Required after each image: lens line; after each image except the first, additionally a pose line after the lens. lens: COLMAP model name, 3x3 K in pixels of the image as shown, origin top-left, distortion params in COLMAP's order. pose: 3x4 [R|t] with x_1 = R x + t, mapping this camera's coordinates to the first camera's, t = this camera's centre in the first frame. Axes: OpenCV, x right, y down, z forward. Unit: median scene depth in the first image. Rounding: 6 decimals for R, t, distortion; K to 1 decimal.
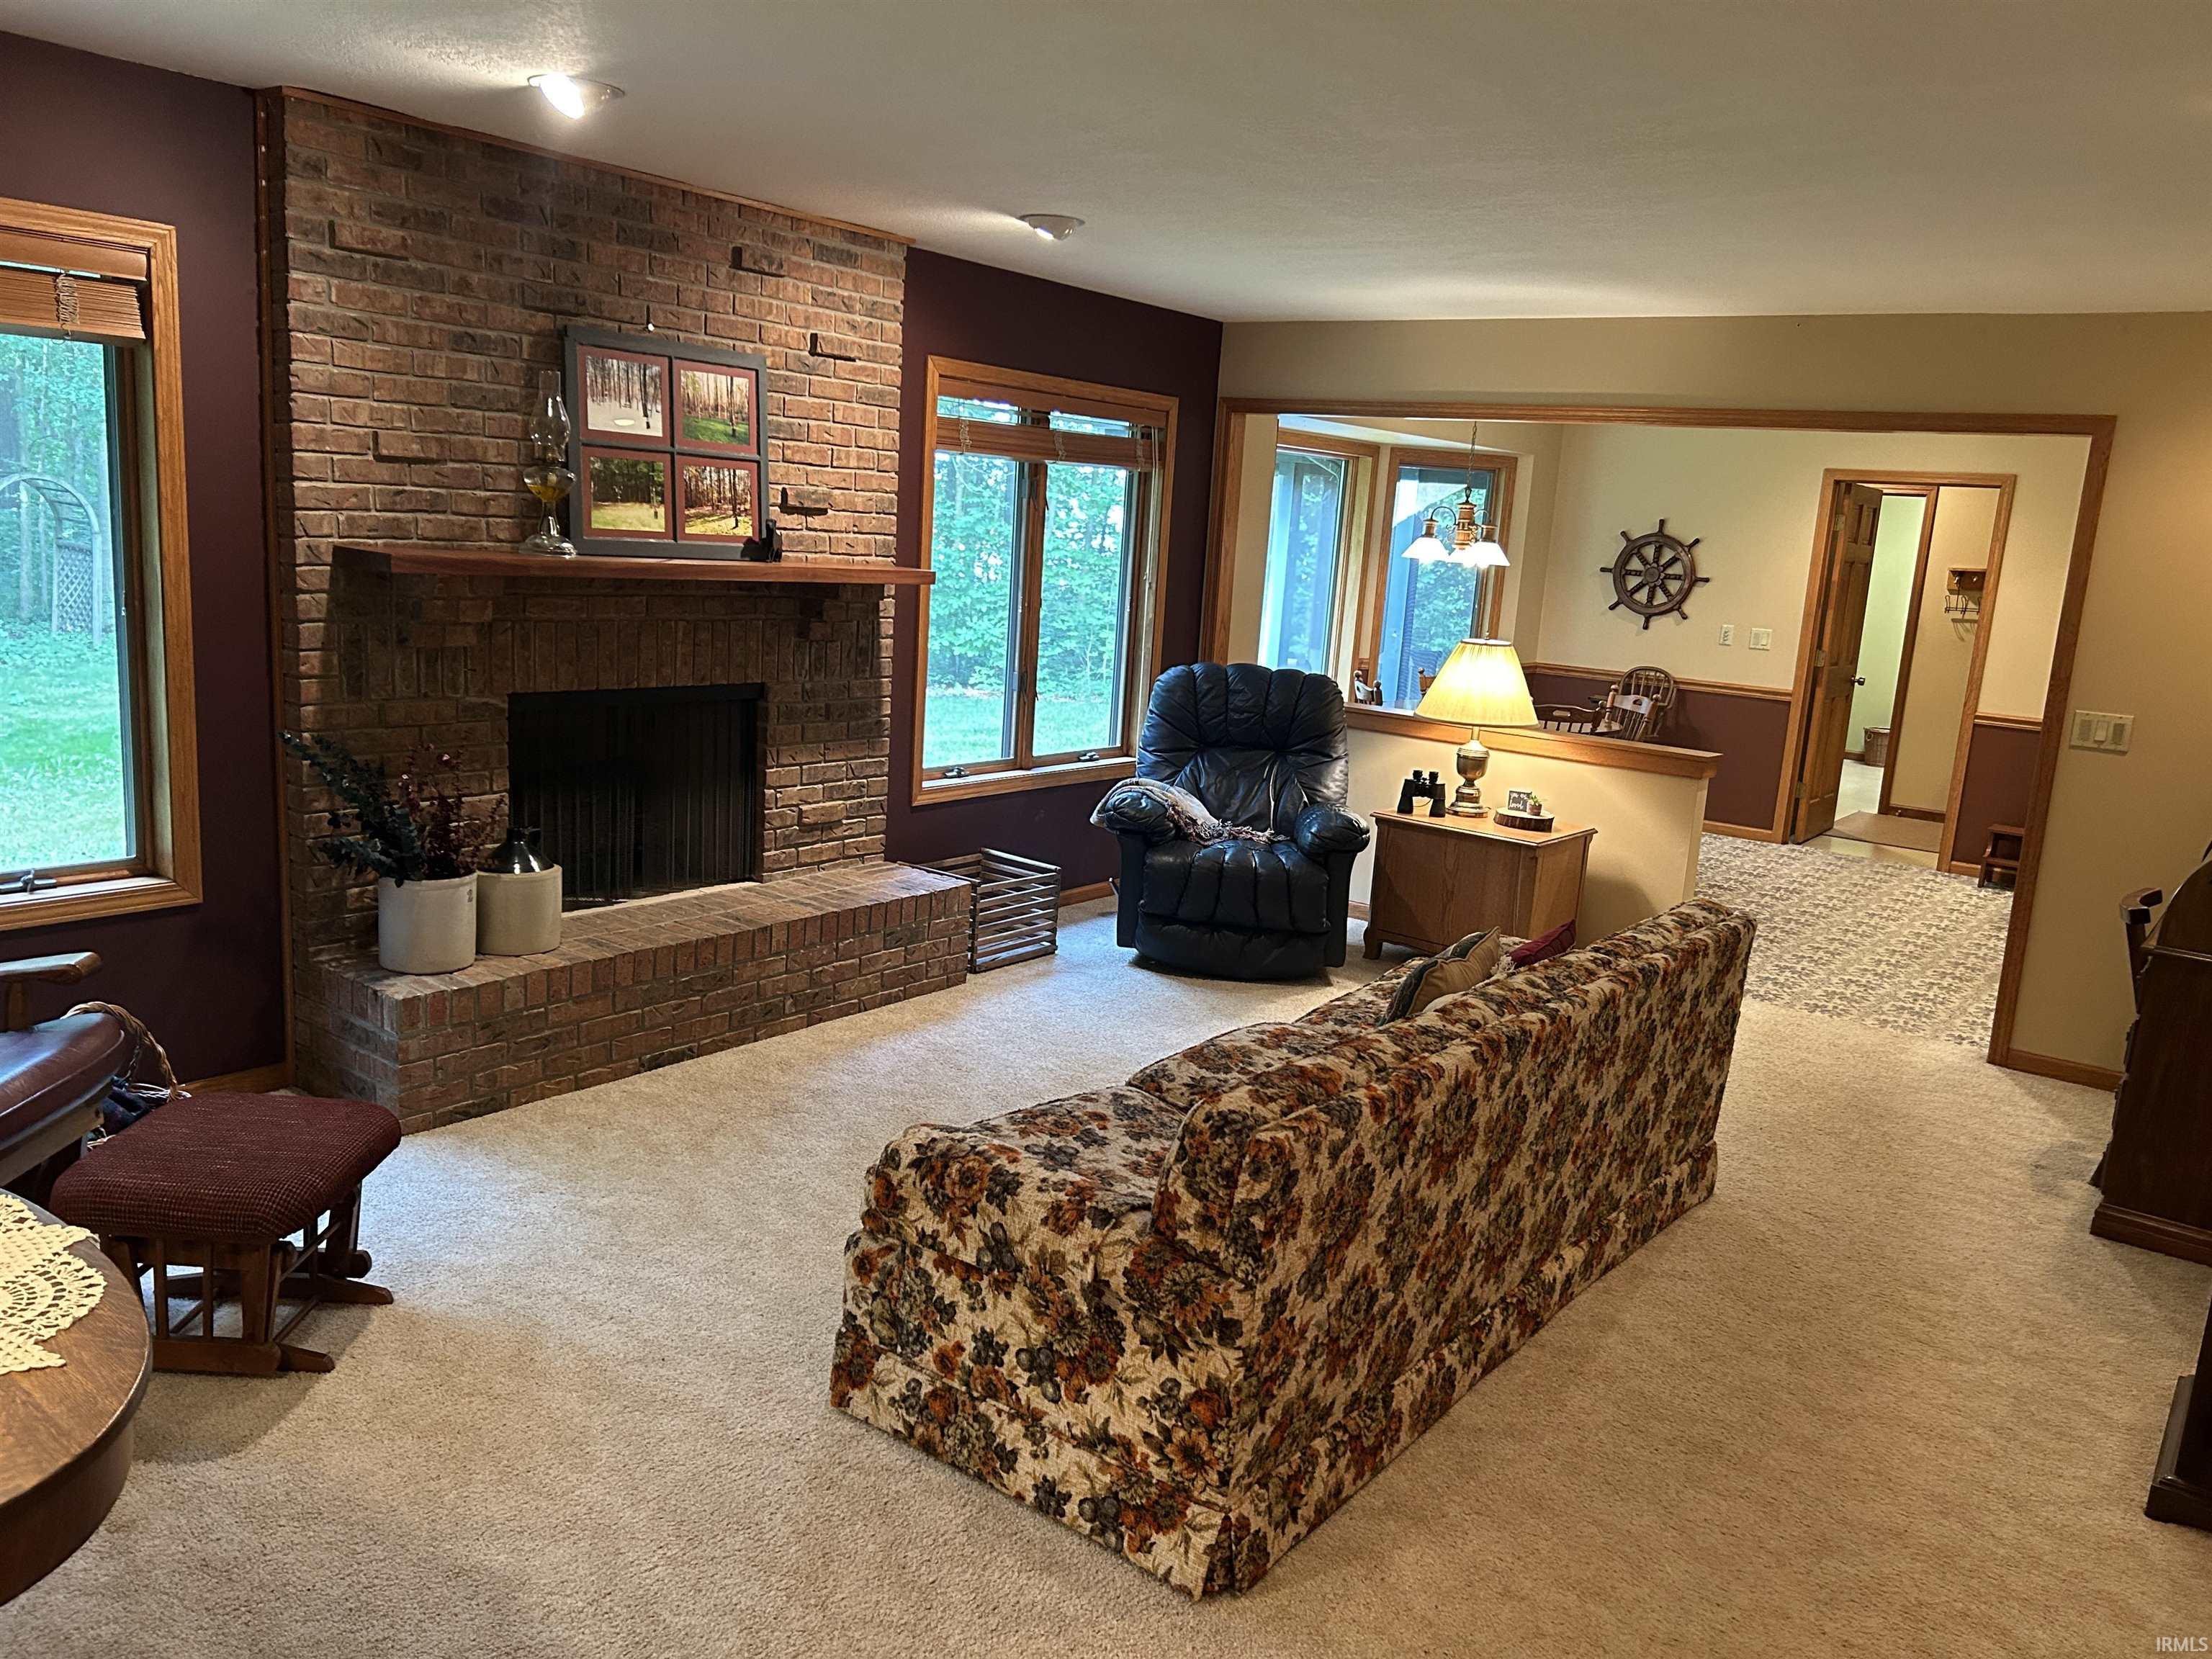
lens RADIAL K [[1690.8, 0, 1102.4], [0, 1690.8, 820.0], [0, 0, 1]] dist [0.029571, -0.020631]
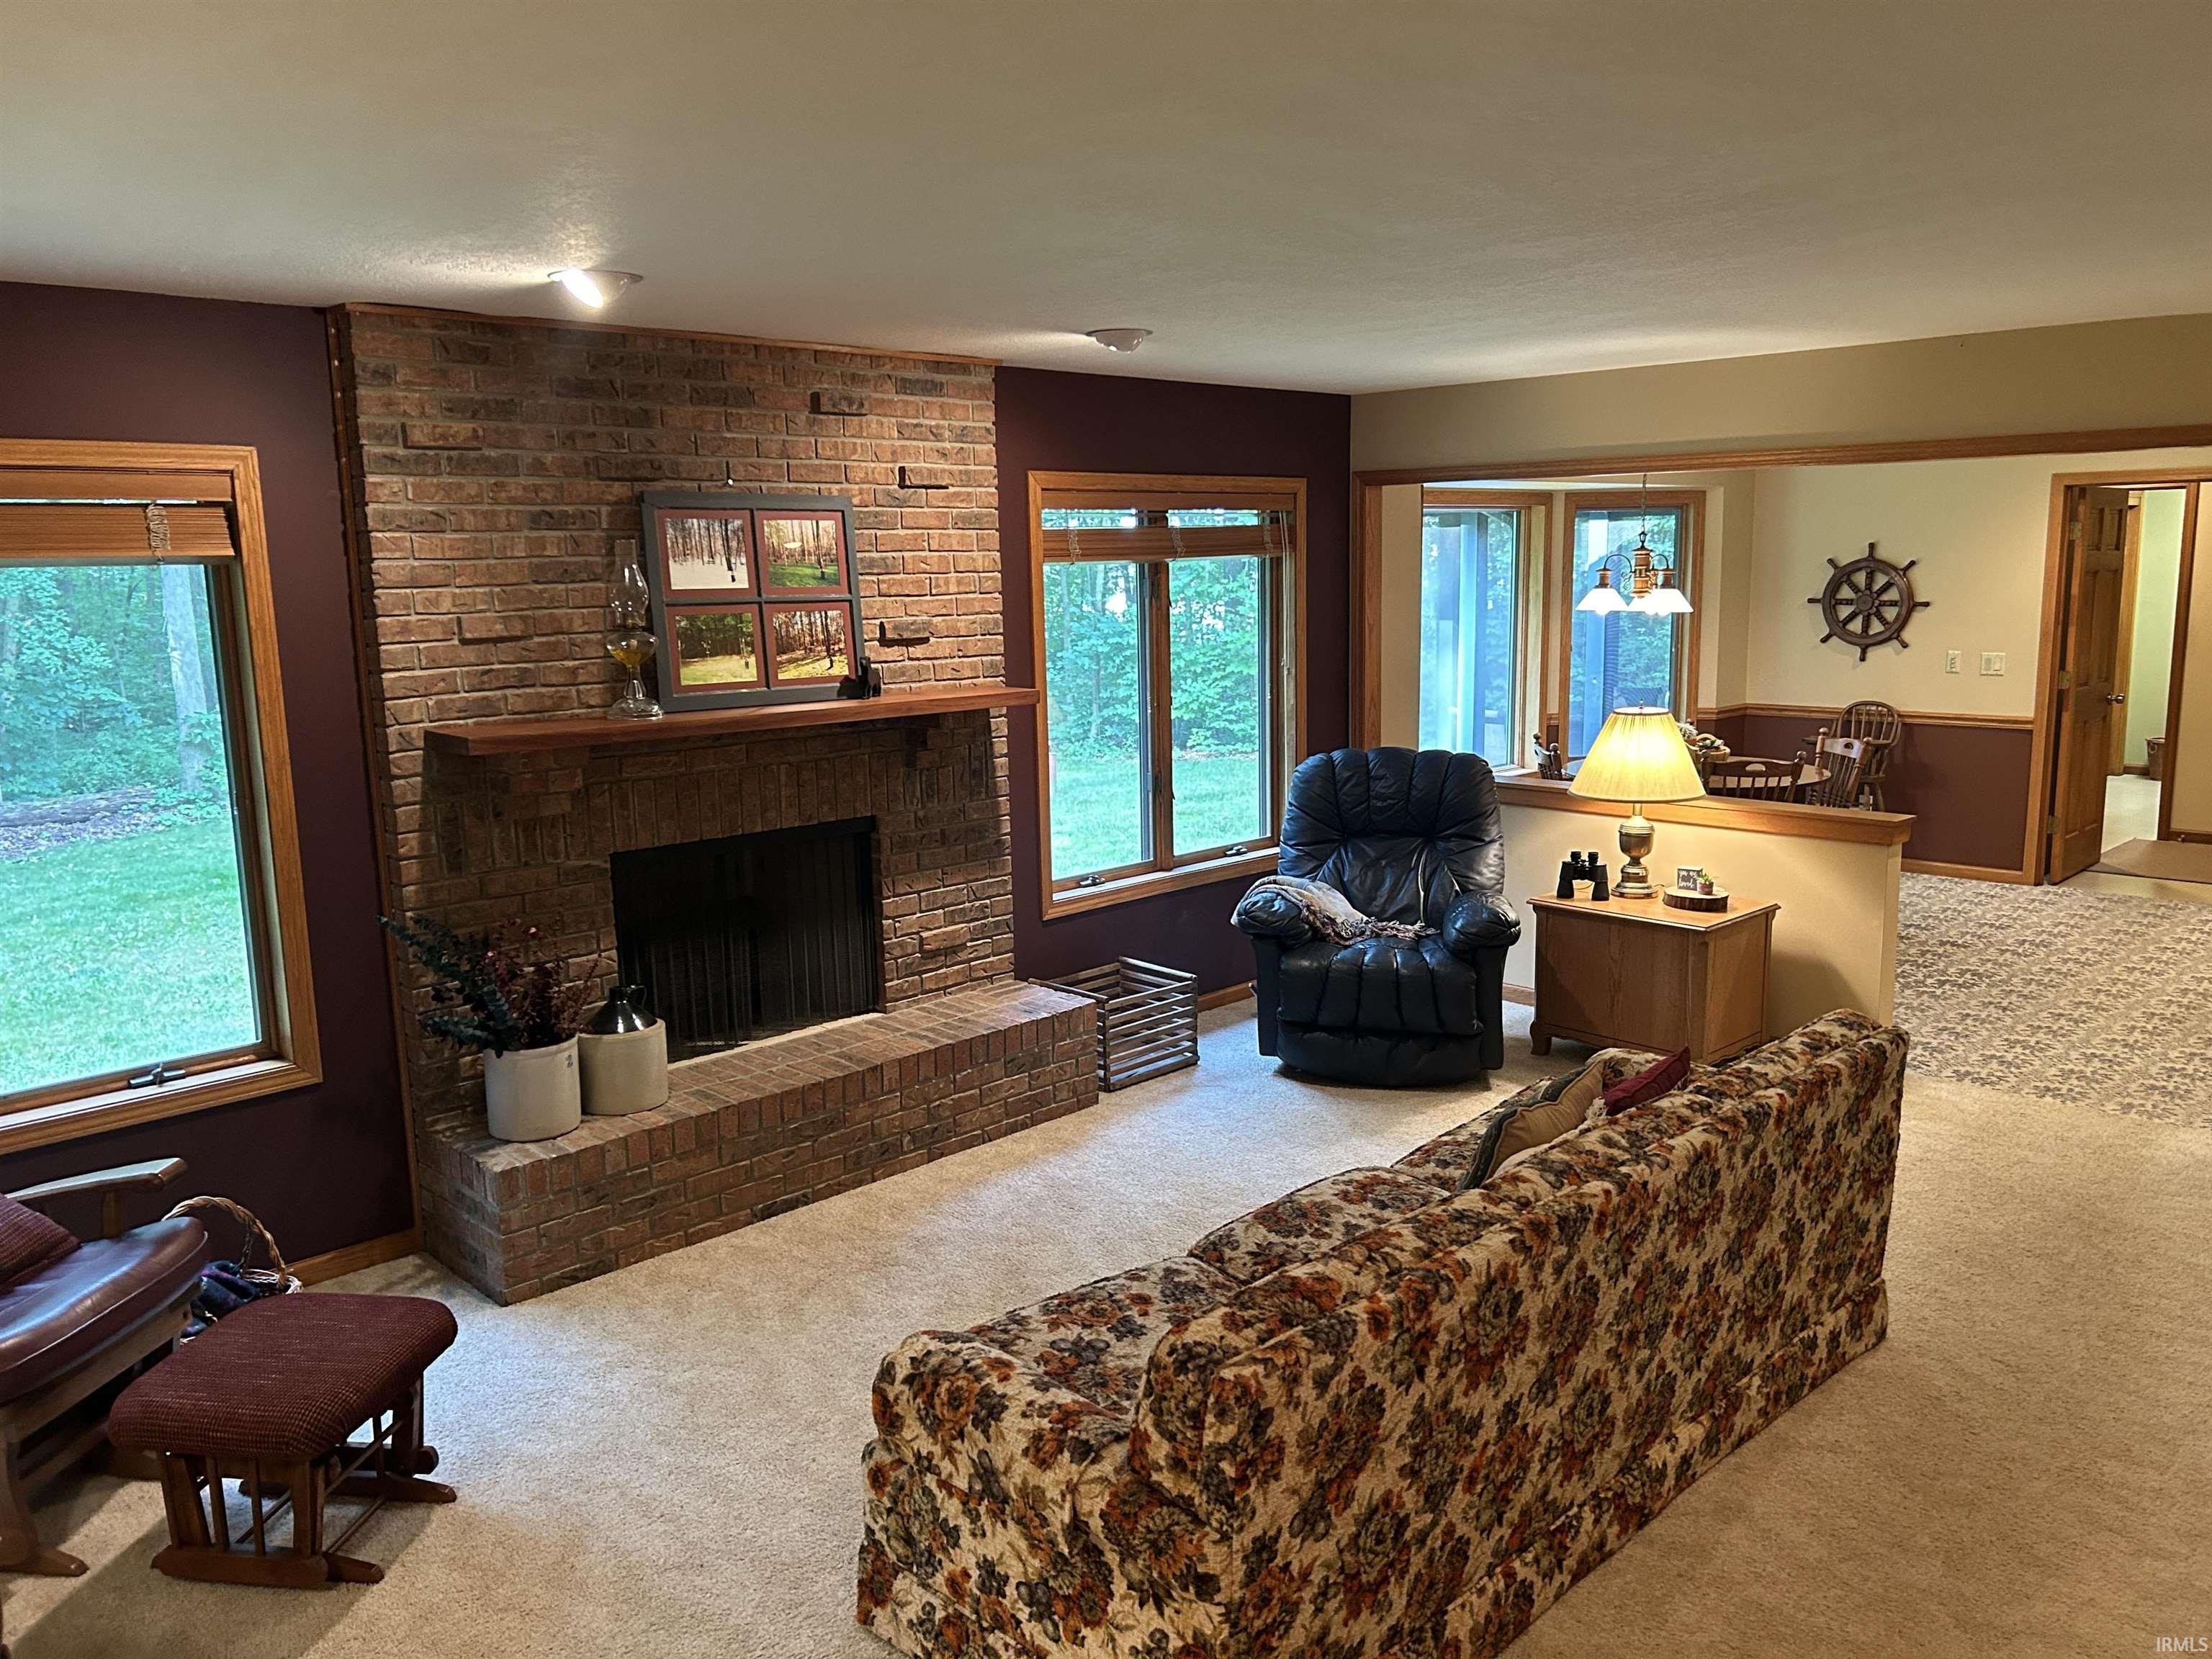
lens RADIAL K [[1681.2, 0, 1105.9], [0, 1681.2, 822.4], [0, 0, 1]] dist [0.031753, -0.009585]
pose [[0.986190, -0.060641, -0.154120, 0.103530], [0.057267, 0.998014, -0.026242, -0.050122], [0.155405, 0.017054, 0.987704, 0.043595]]
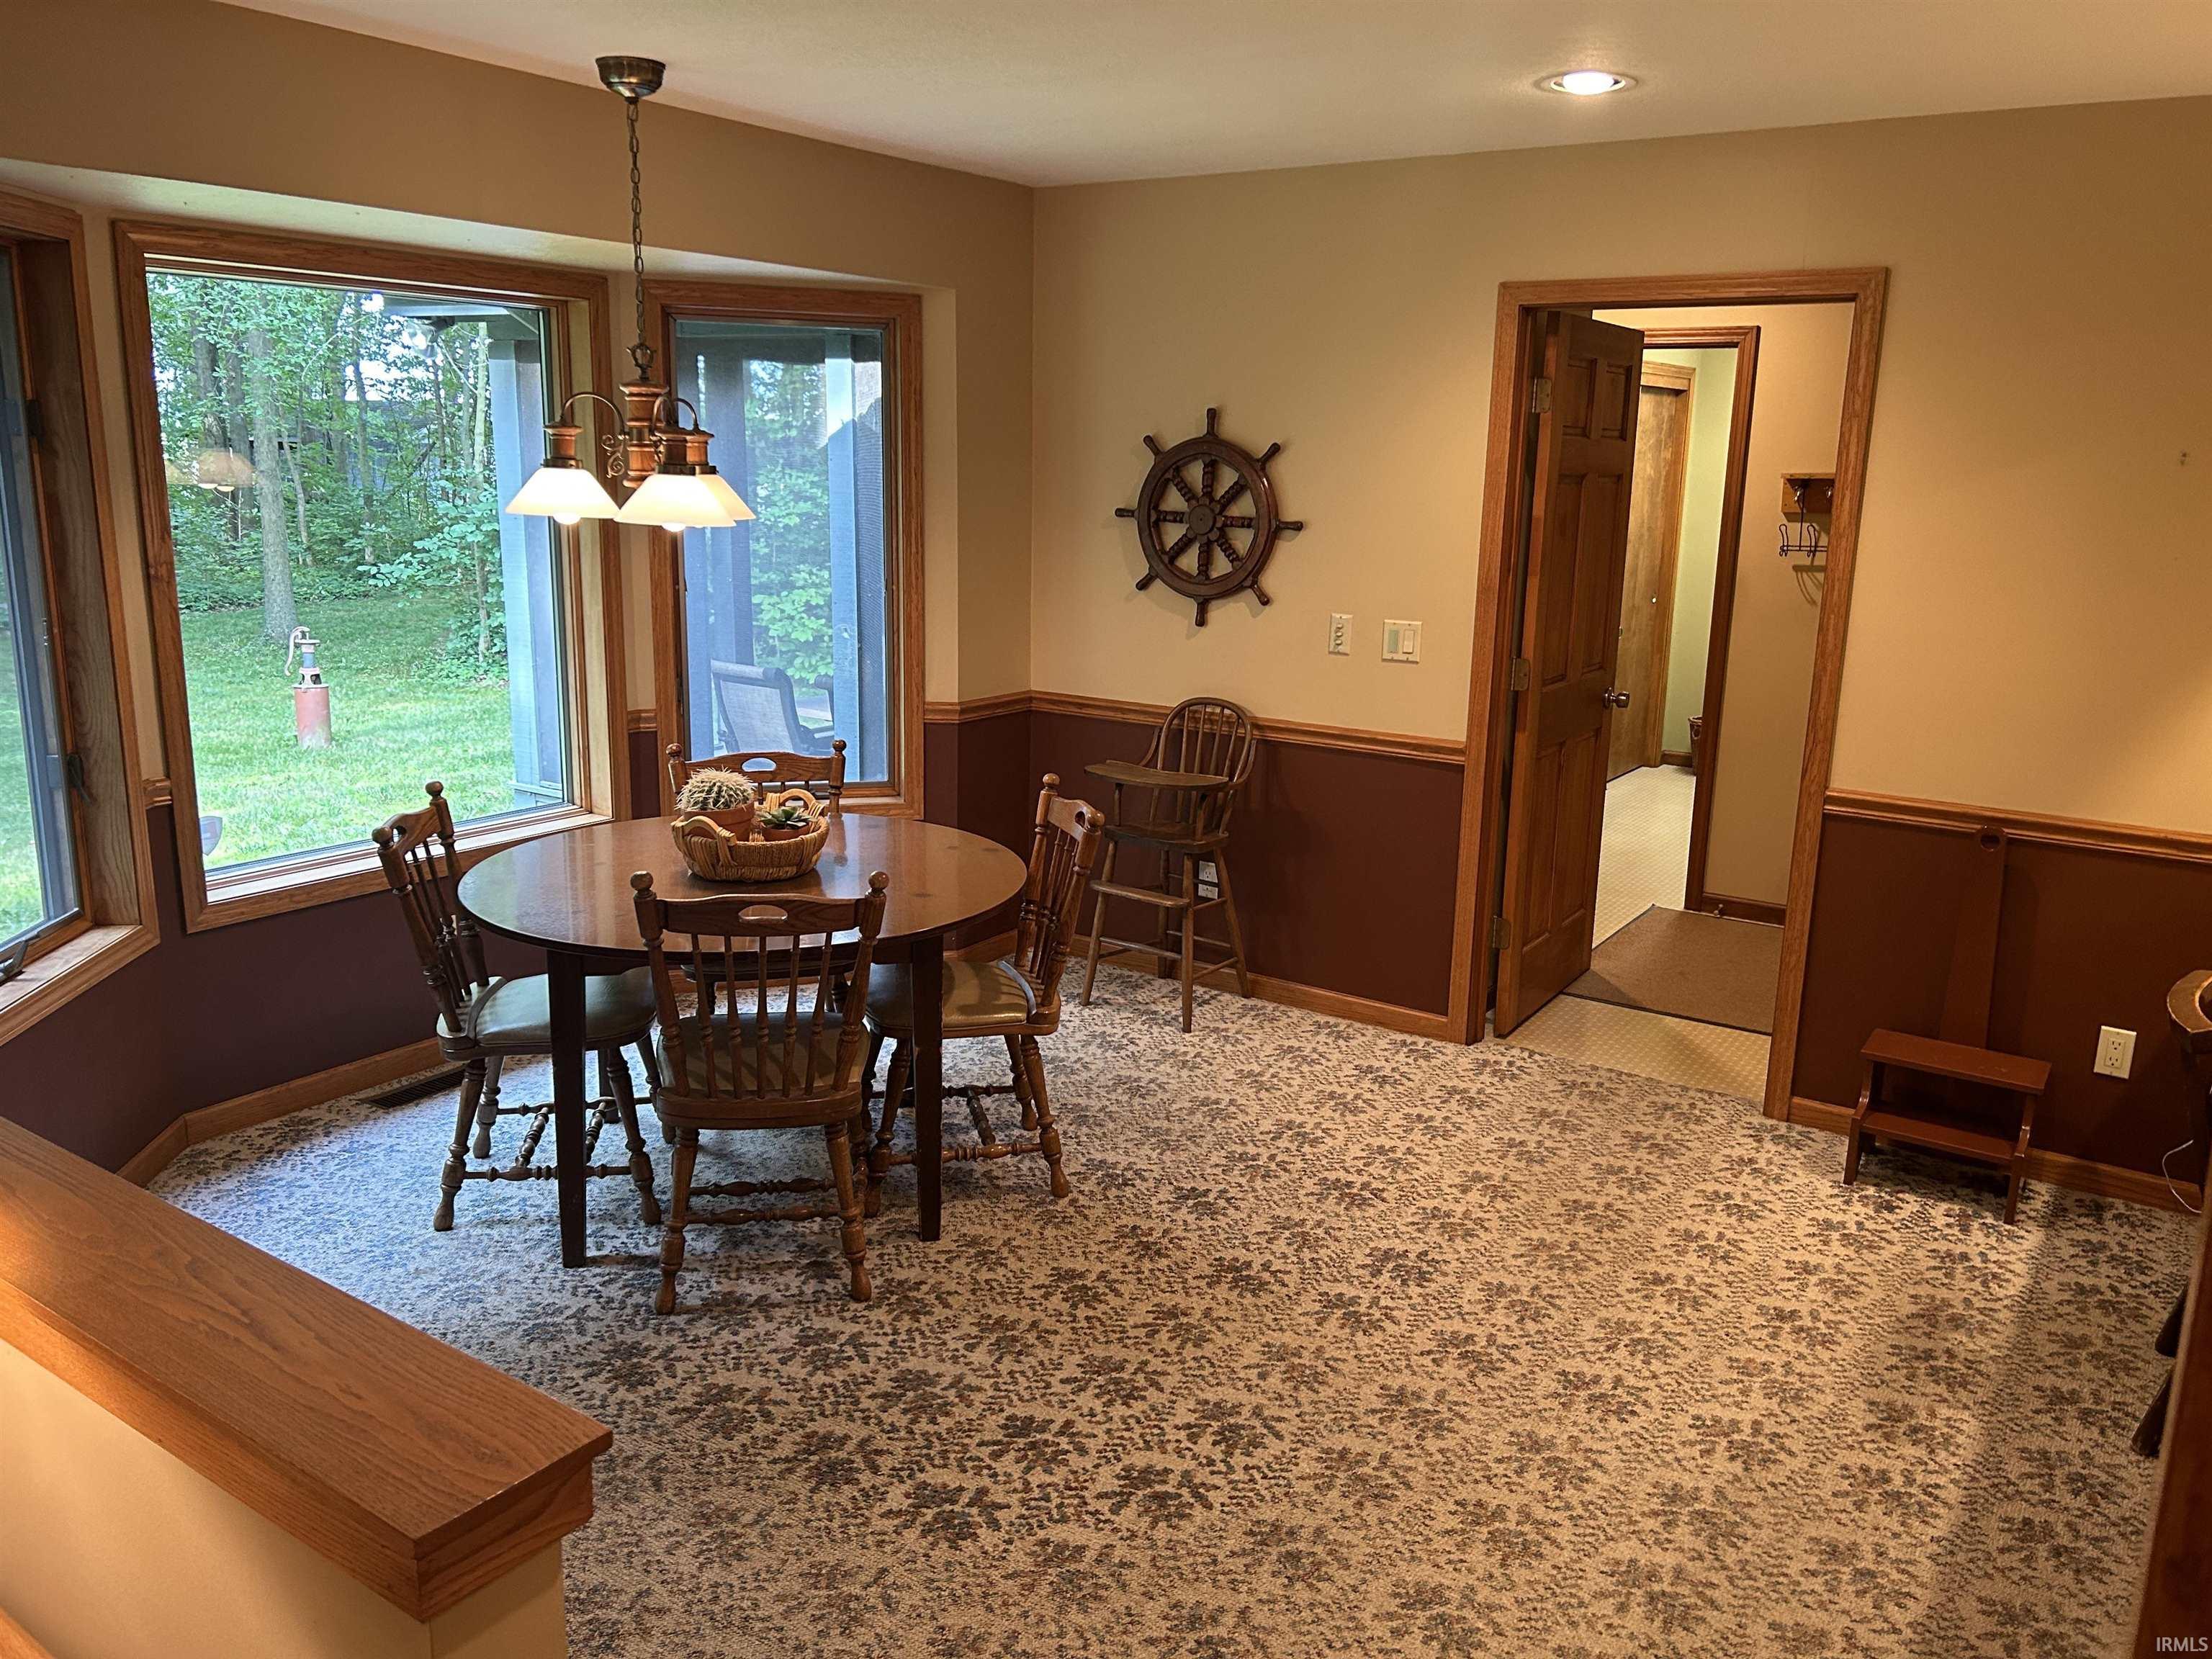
lens RADIAL K [[1655.0, 0, 1120.1], [0, 1655.0, 801.0], [0, 0, 1]] dist [0.080778, -0.091867]
pose [[0.997408, -0.057117, 0.043755, 0.575988], [0.055605, 0.997838, 0.035023, -0.166656], [-0.045661, -0.032499, 0.998428, 1.057153]]
